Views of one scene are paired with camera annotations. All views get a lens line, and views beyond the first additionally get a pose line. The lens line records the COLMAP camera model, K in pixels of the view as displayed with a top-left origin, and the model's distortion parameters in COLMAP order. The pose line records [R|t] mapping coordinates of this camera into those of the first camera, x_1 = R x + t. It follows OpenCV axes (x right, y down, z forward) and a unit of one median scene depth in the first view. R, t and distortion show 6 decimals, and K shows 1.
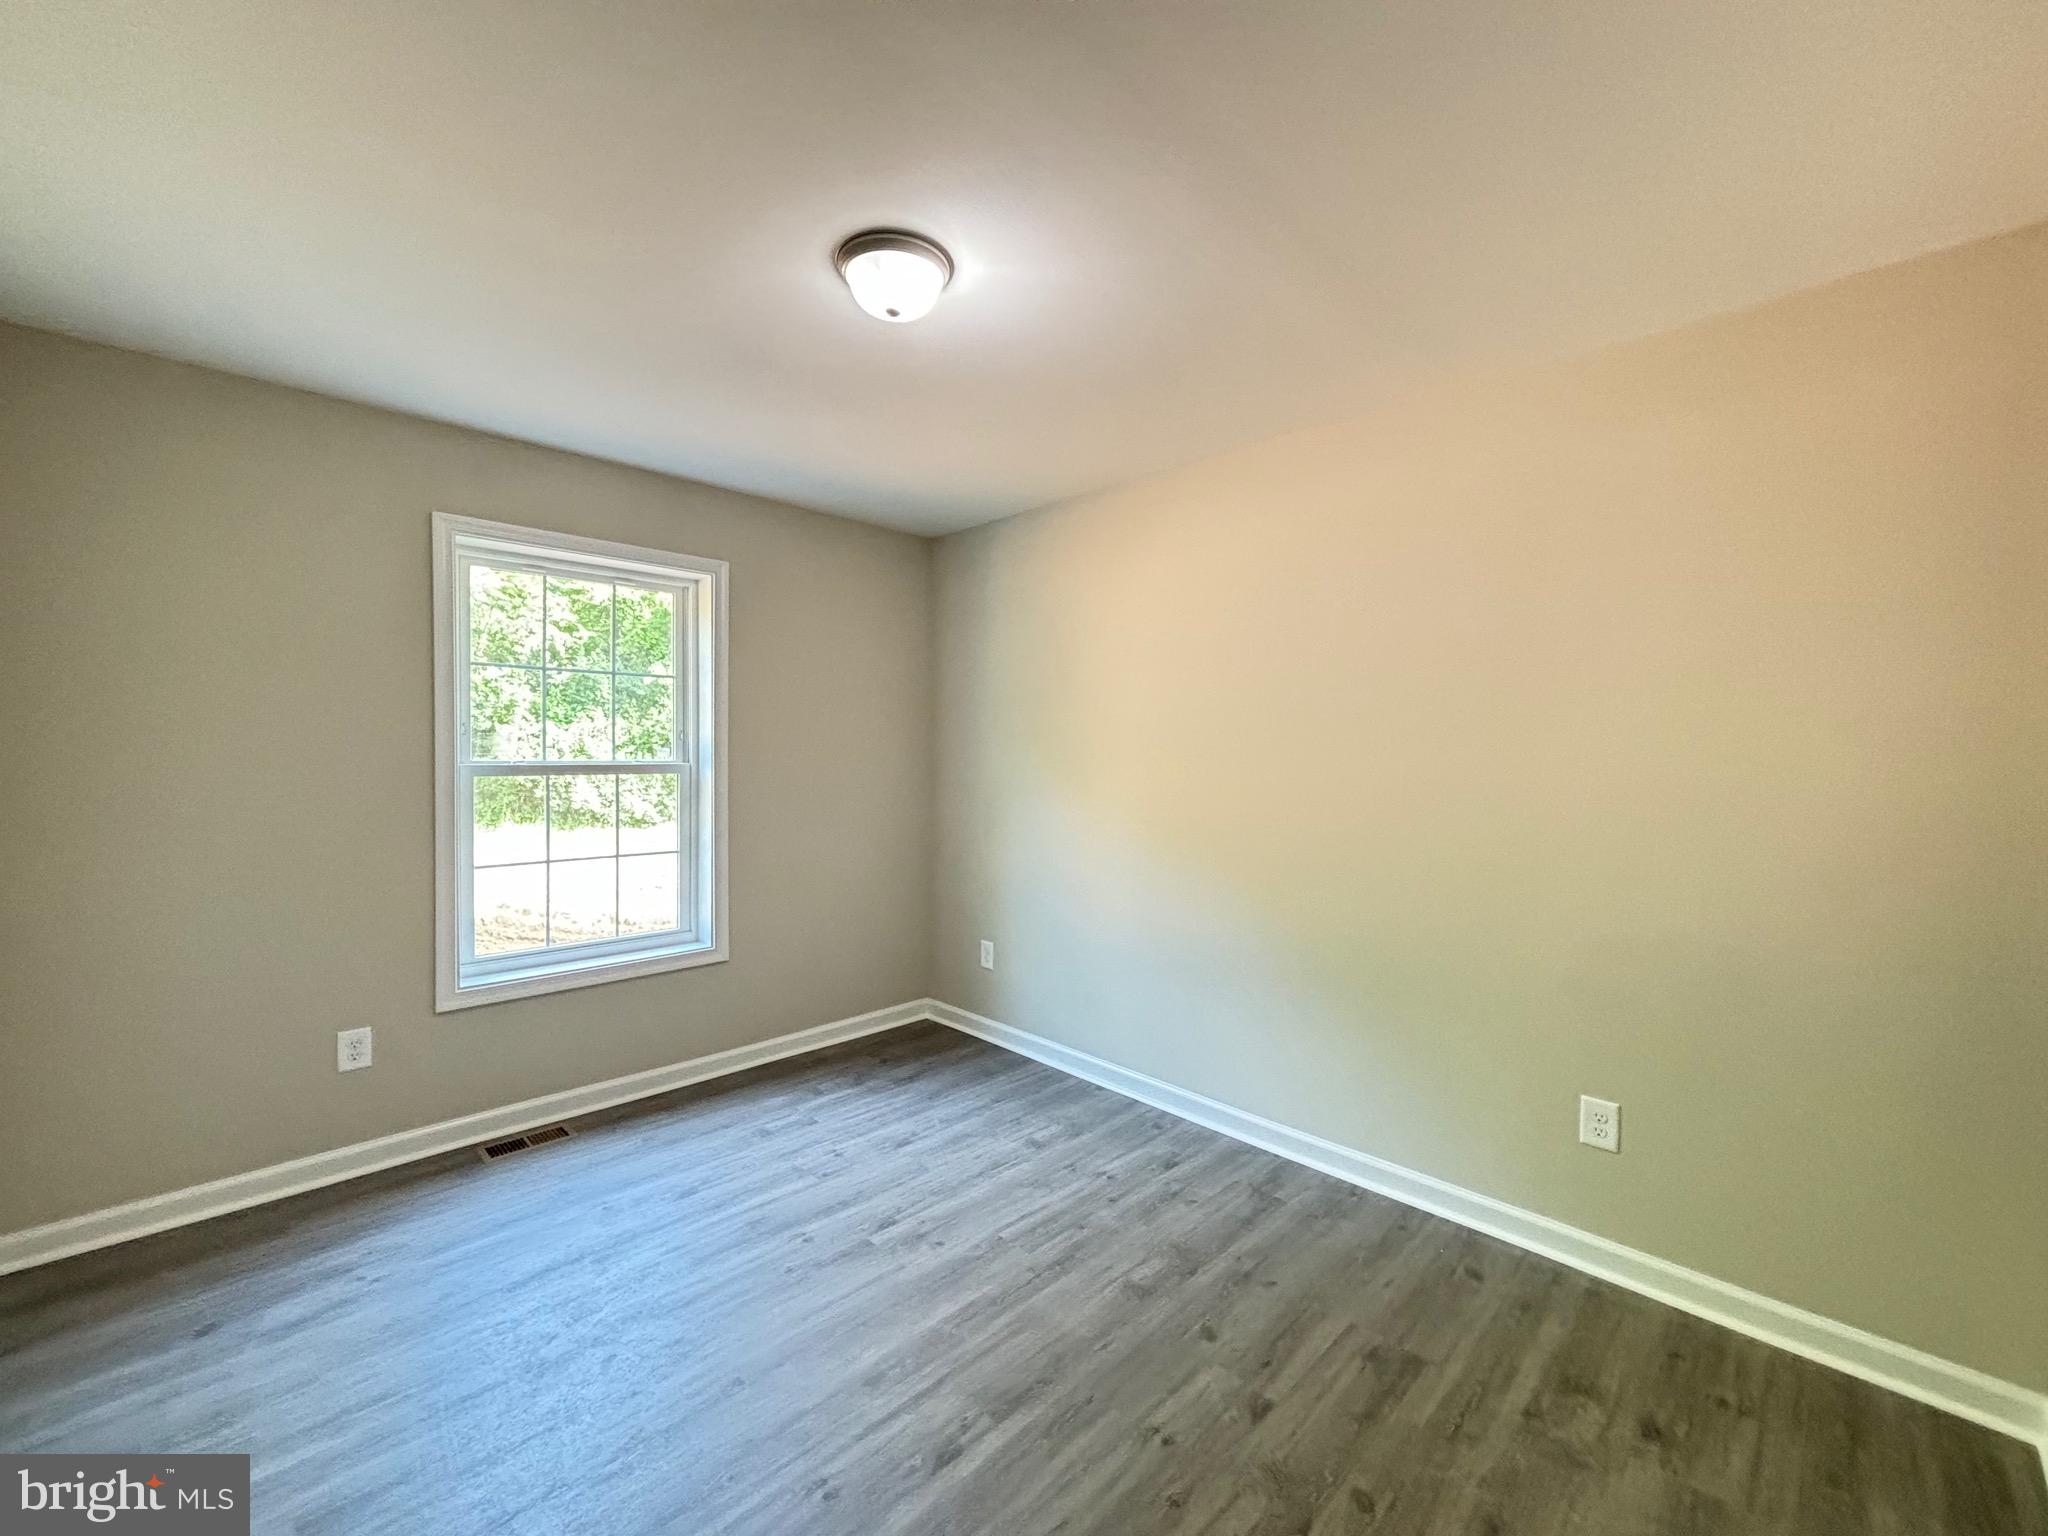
lens RADIAL K [[826.2, 0, 1032.7], [0, 826.2, 753.9], [0, 0, 1]] dist [-0.005915, 0.003150]
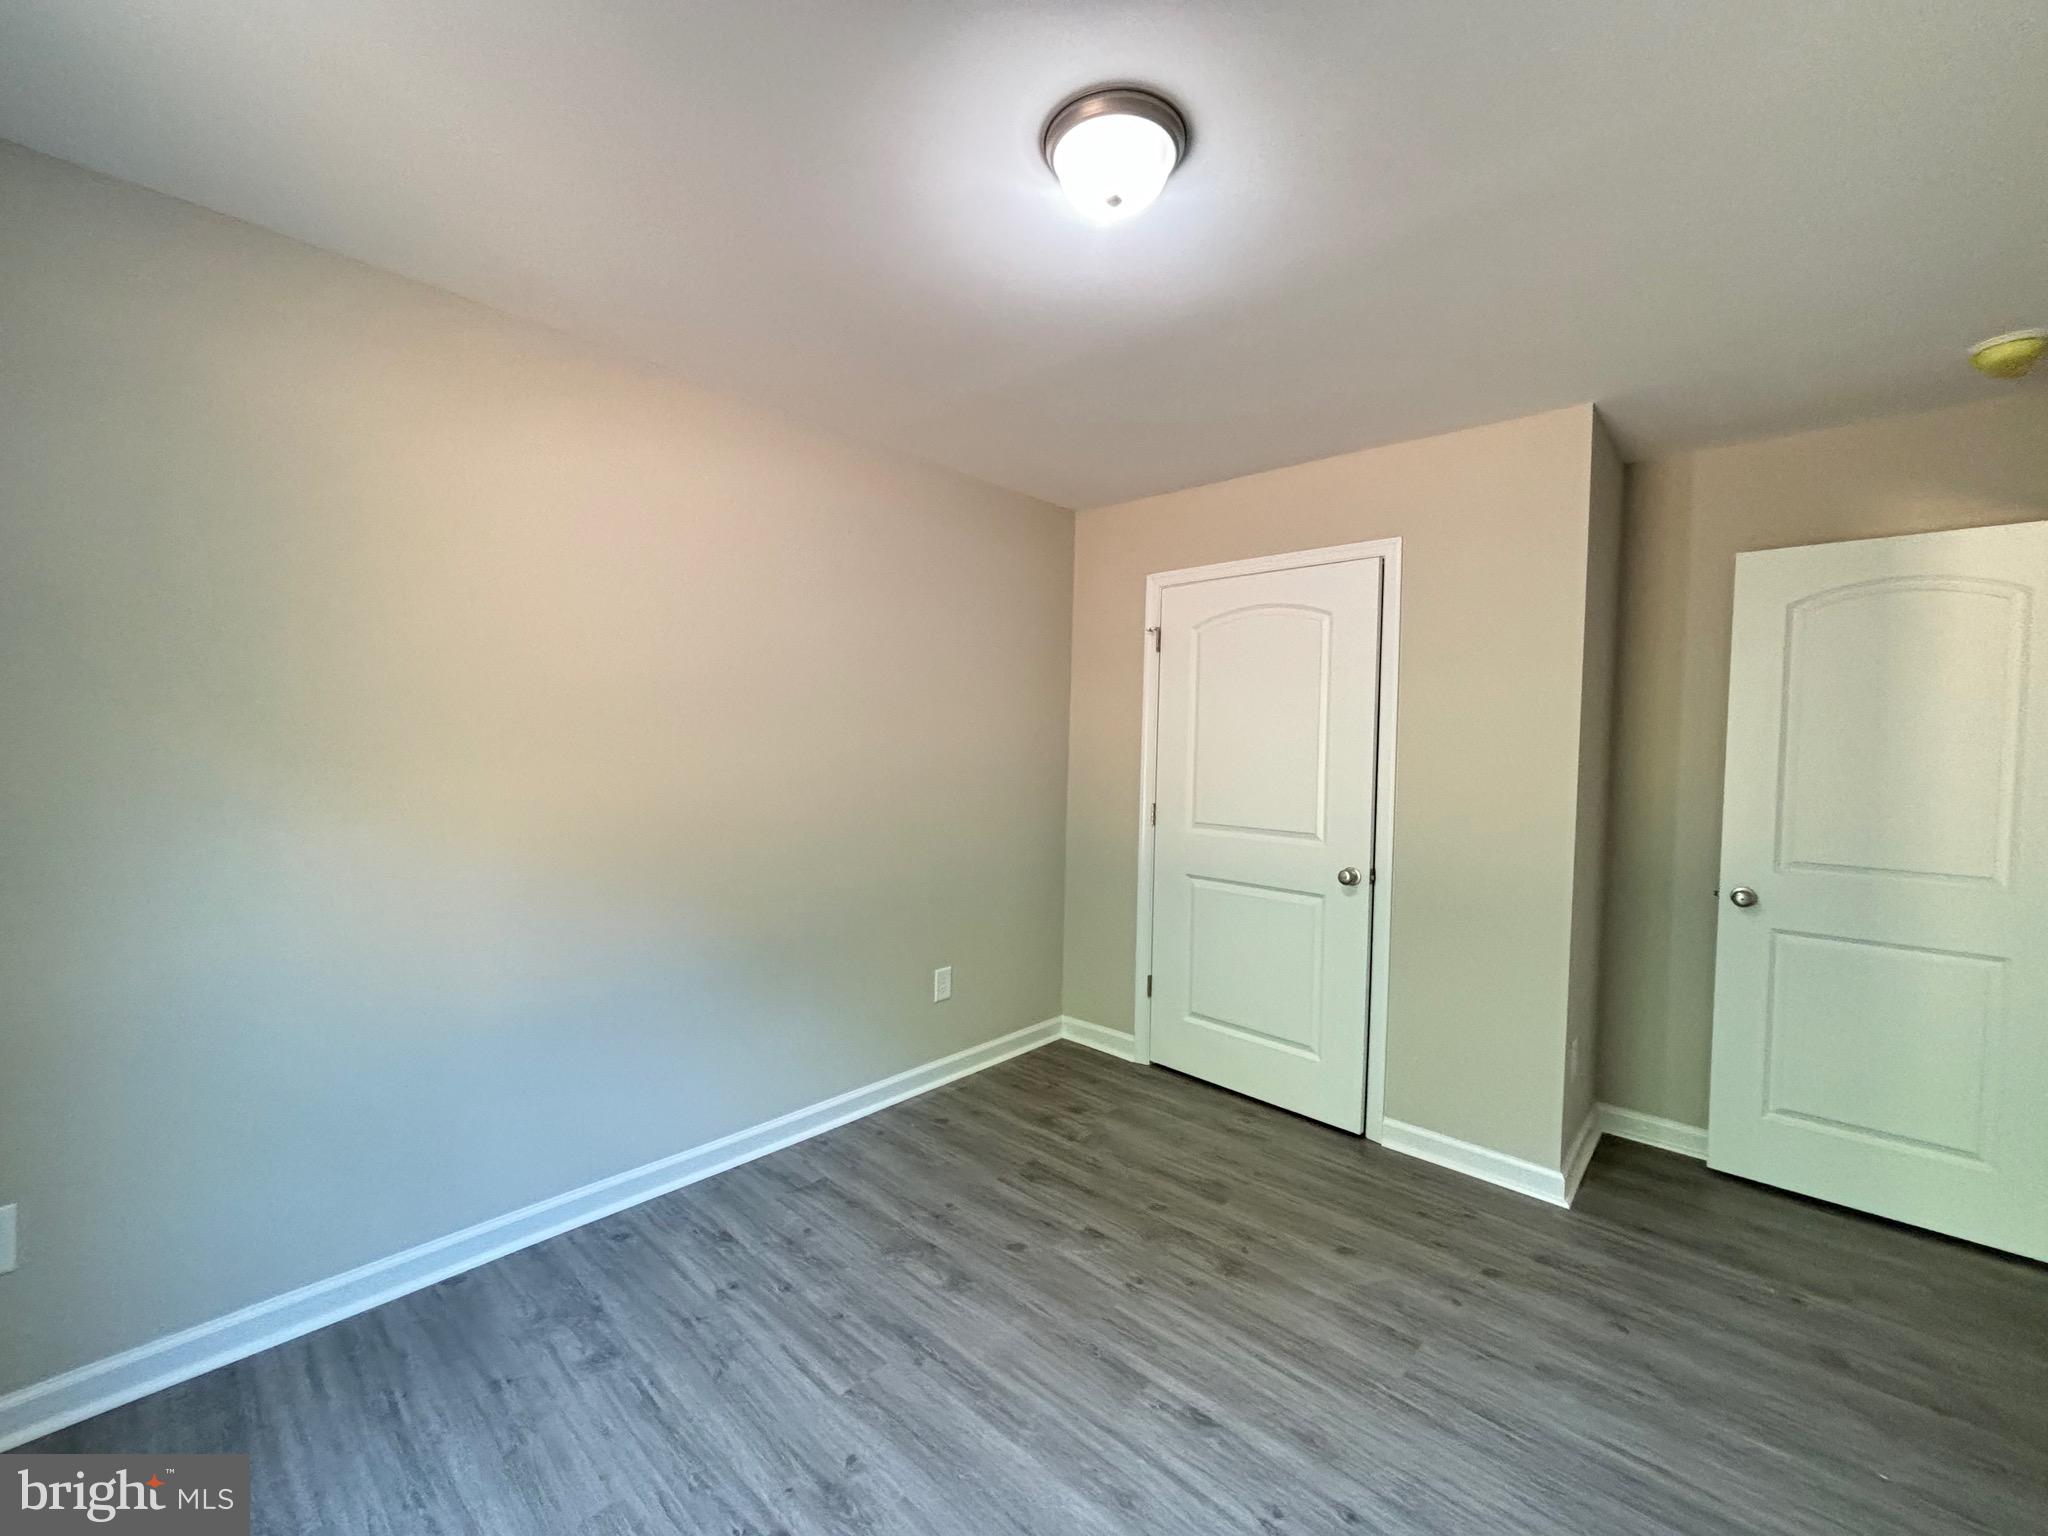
lens RADIAL K [[826.2, 0, 1028.0], [0, 826.2, 765.2], [0, 0, 1]] dist [-0.005915, 0.003150]
pose [[-0.042013, -0.040899, 0.998280, -0.894351], [-0.017249, 0.999043, 0.040205, -0.010644], [-0.998968, -0.015531, -0.042678, 1.031777]]
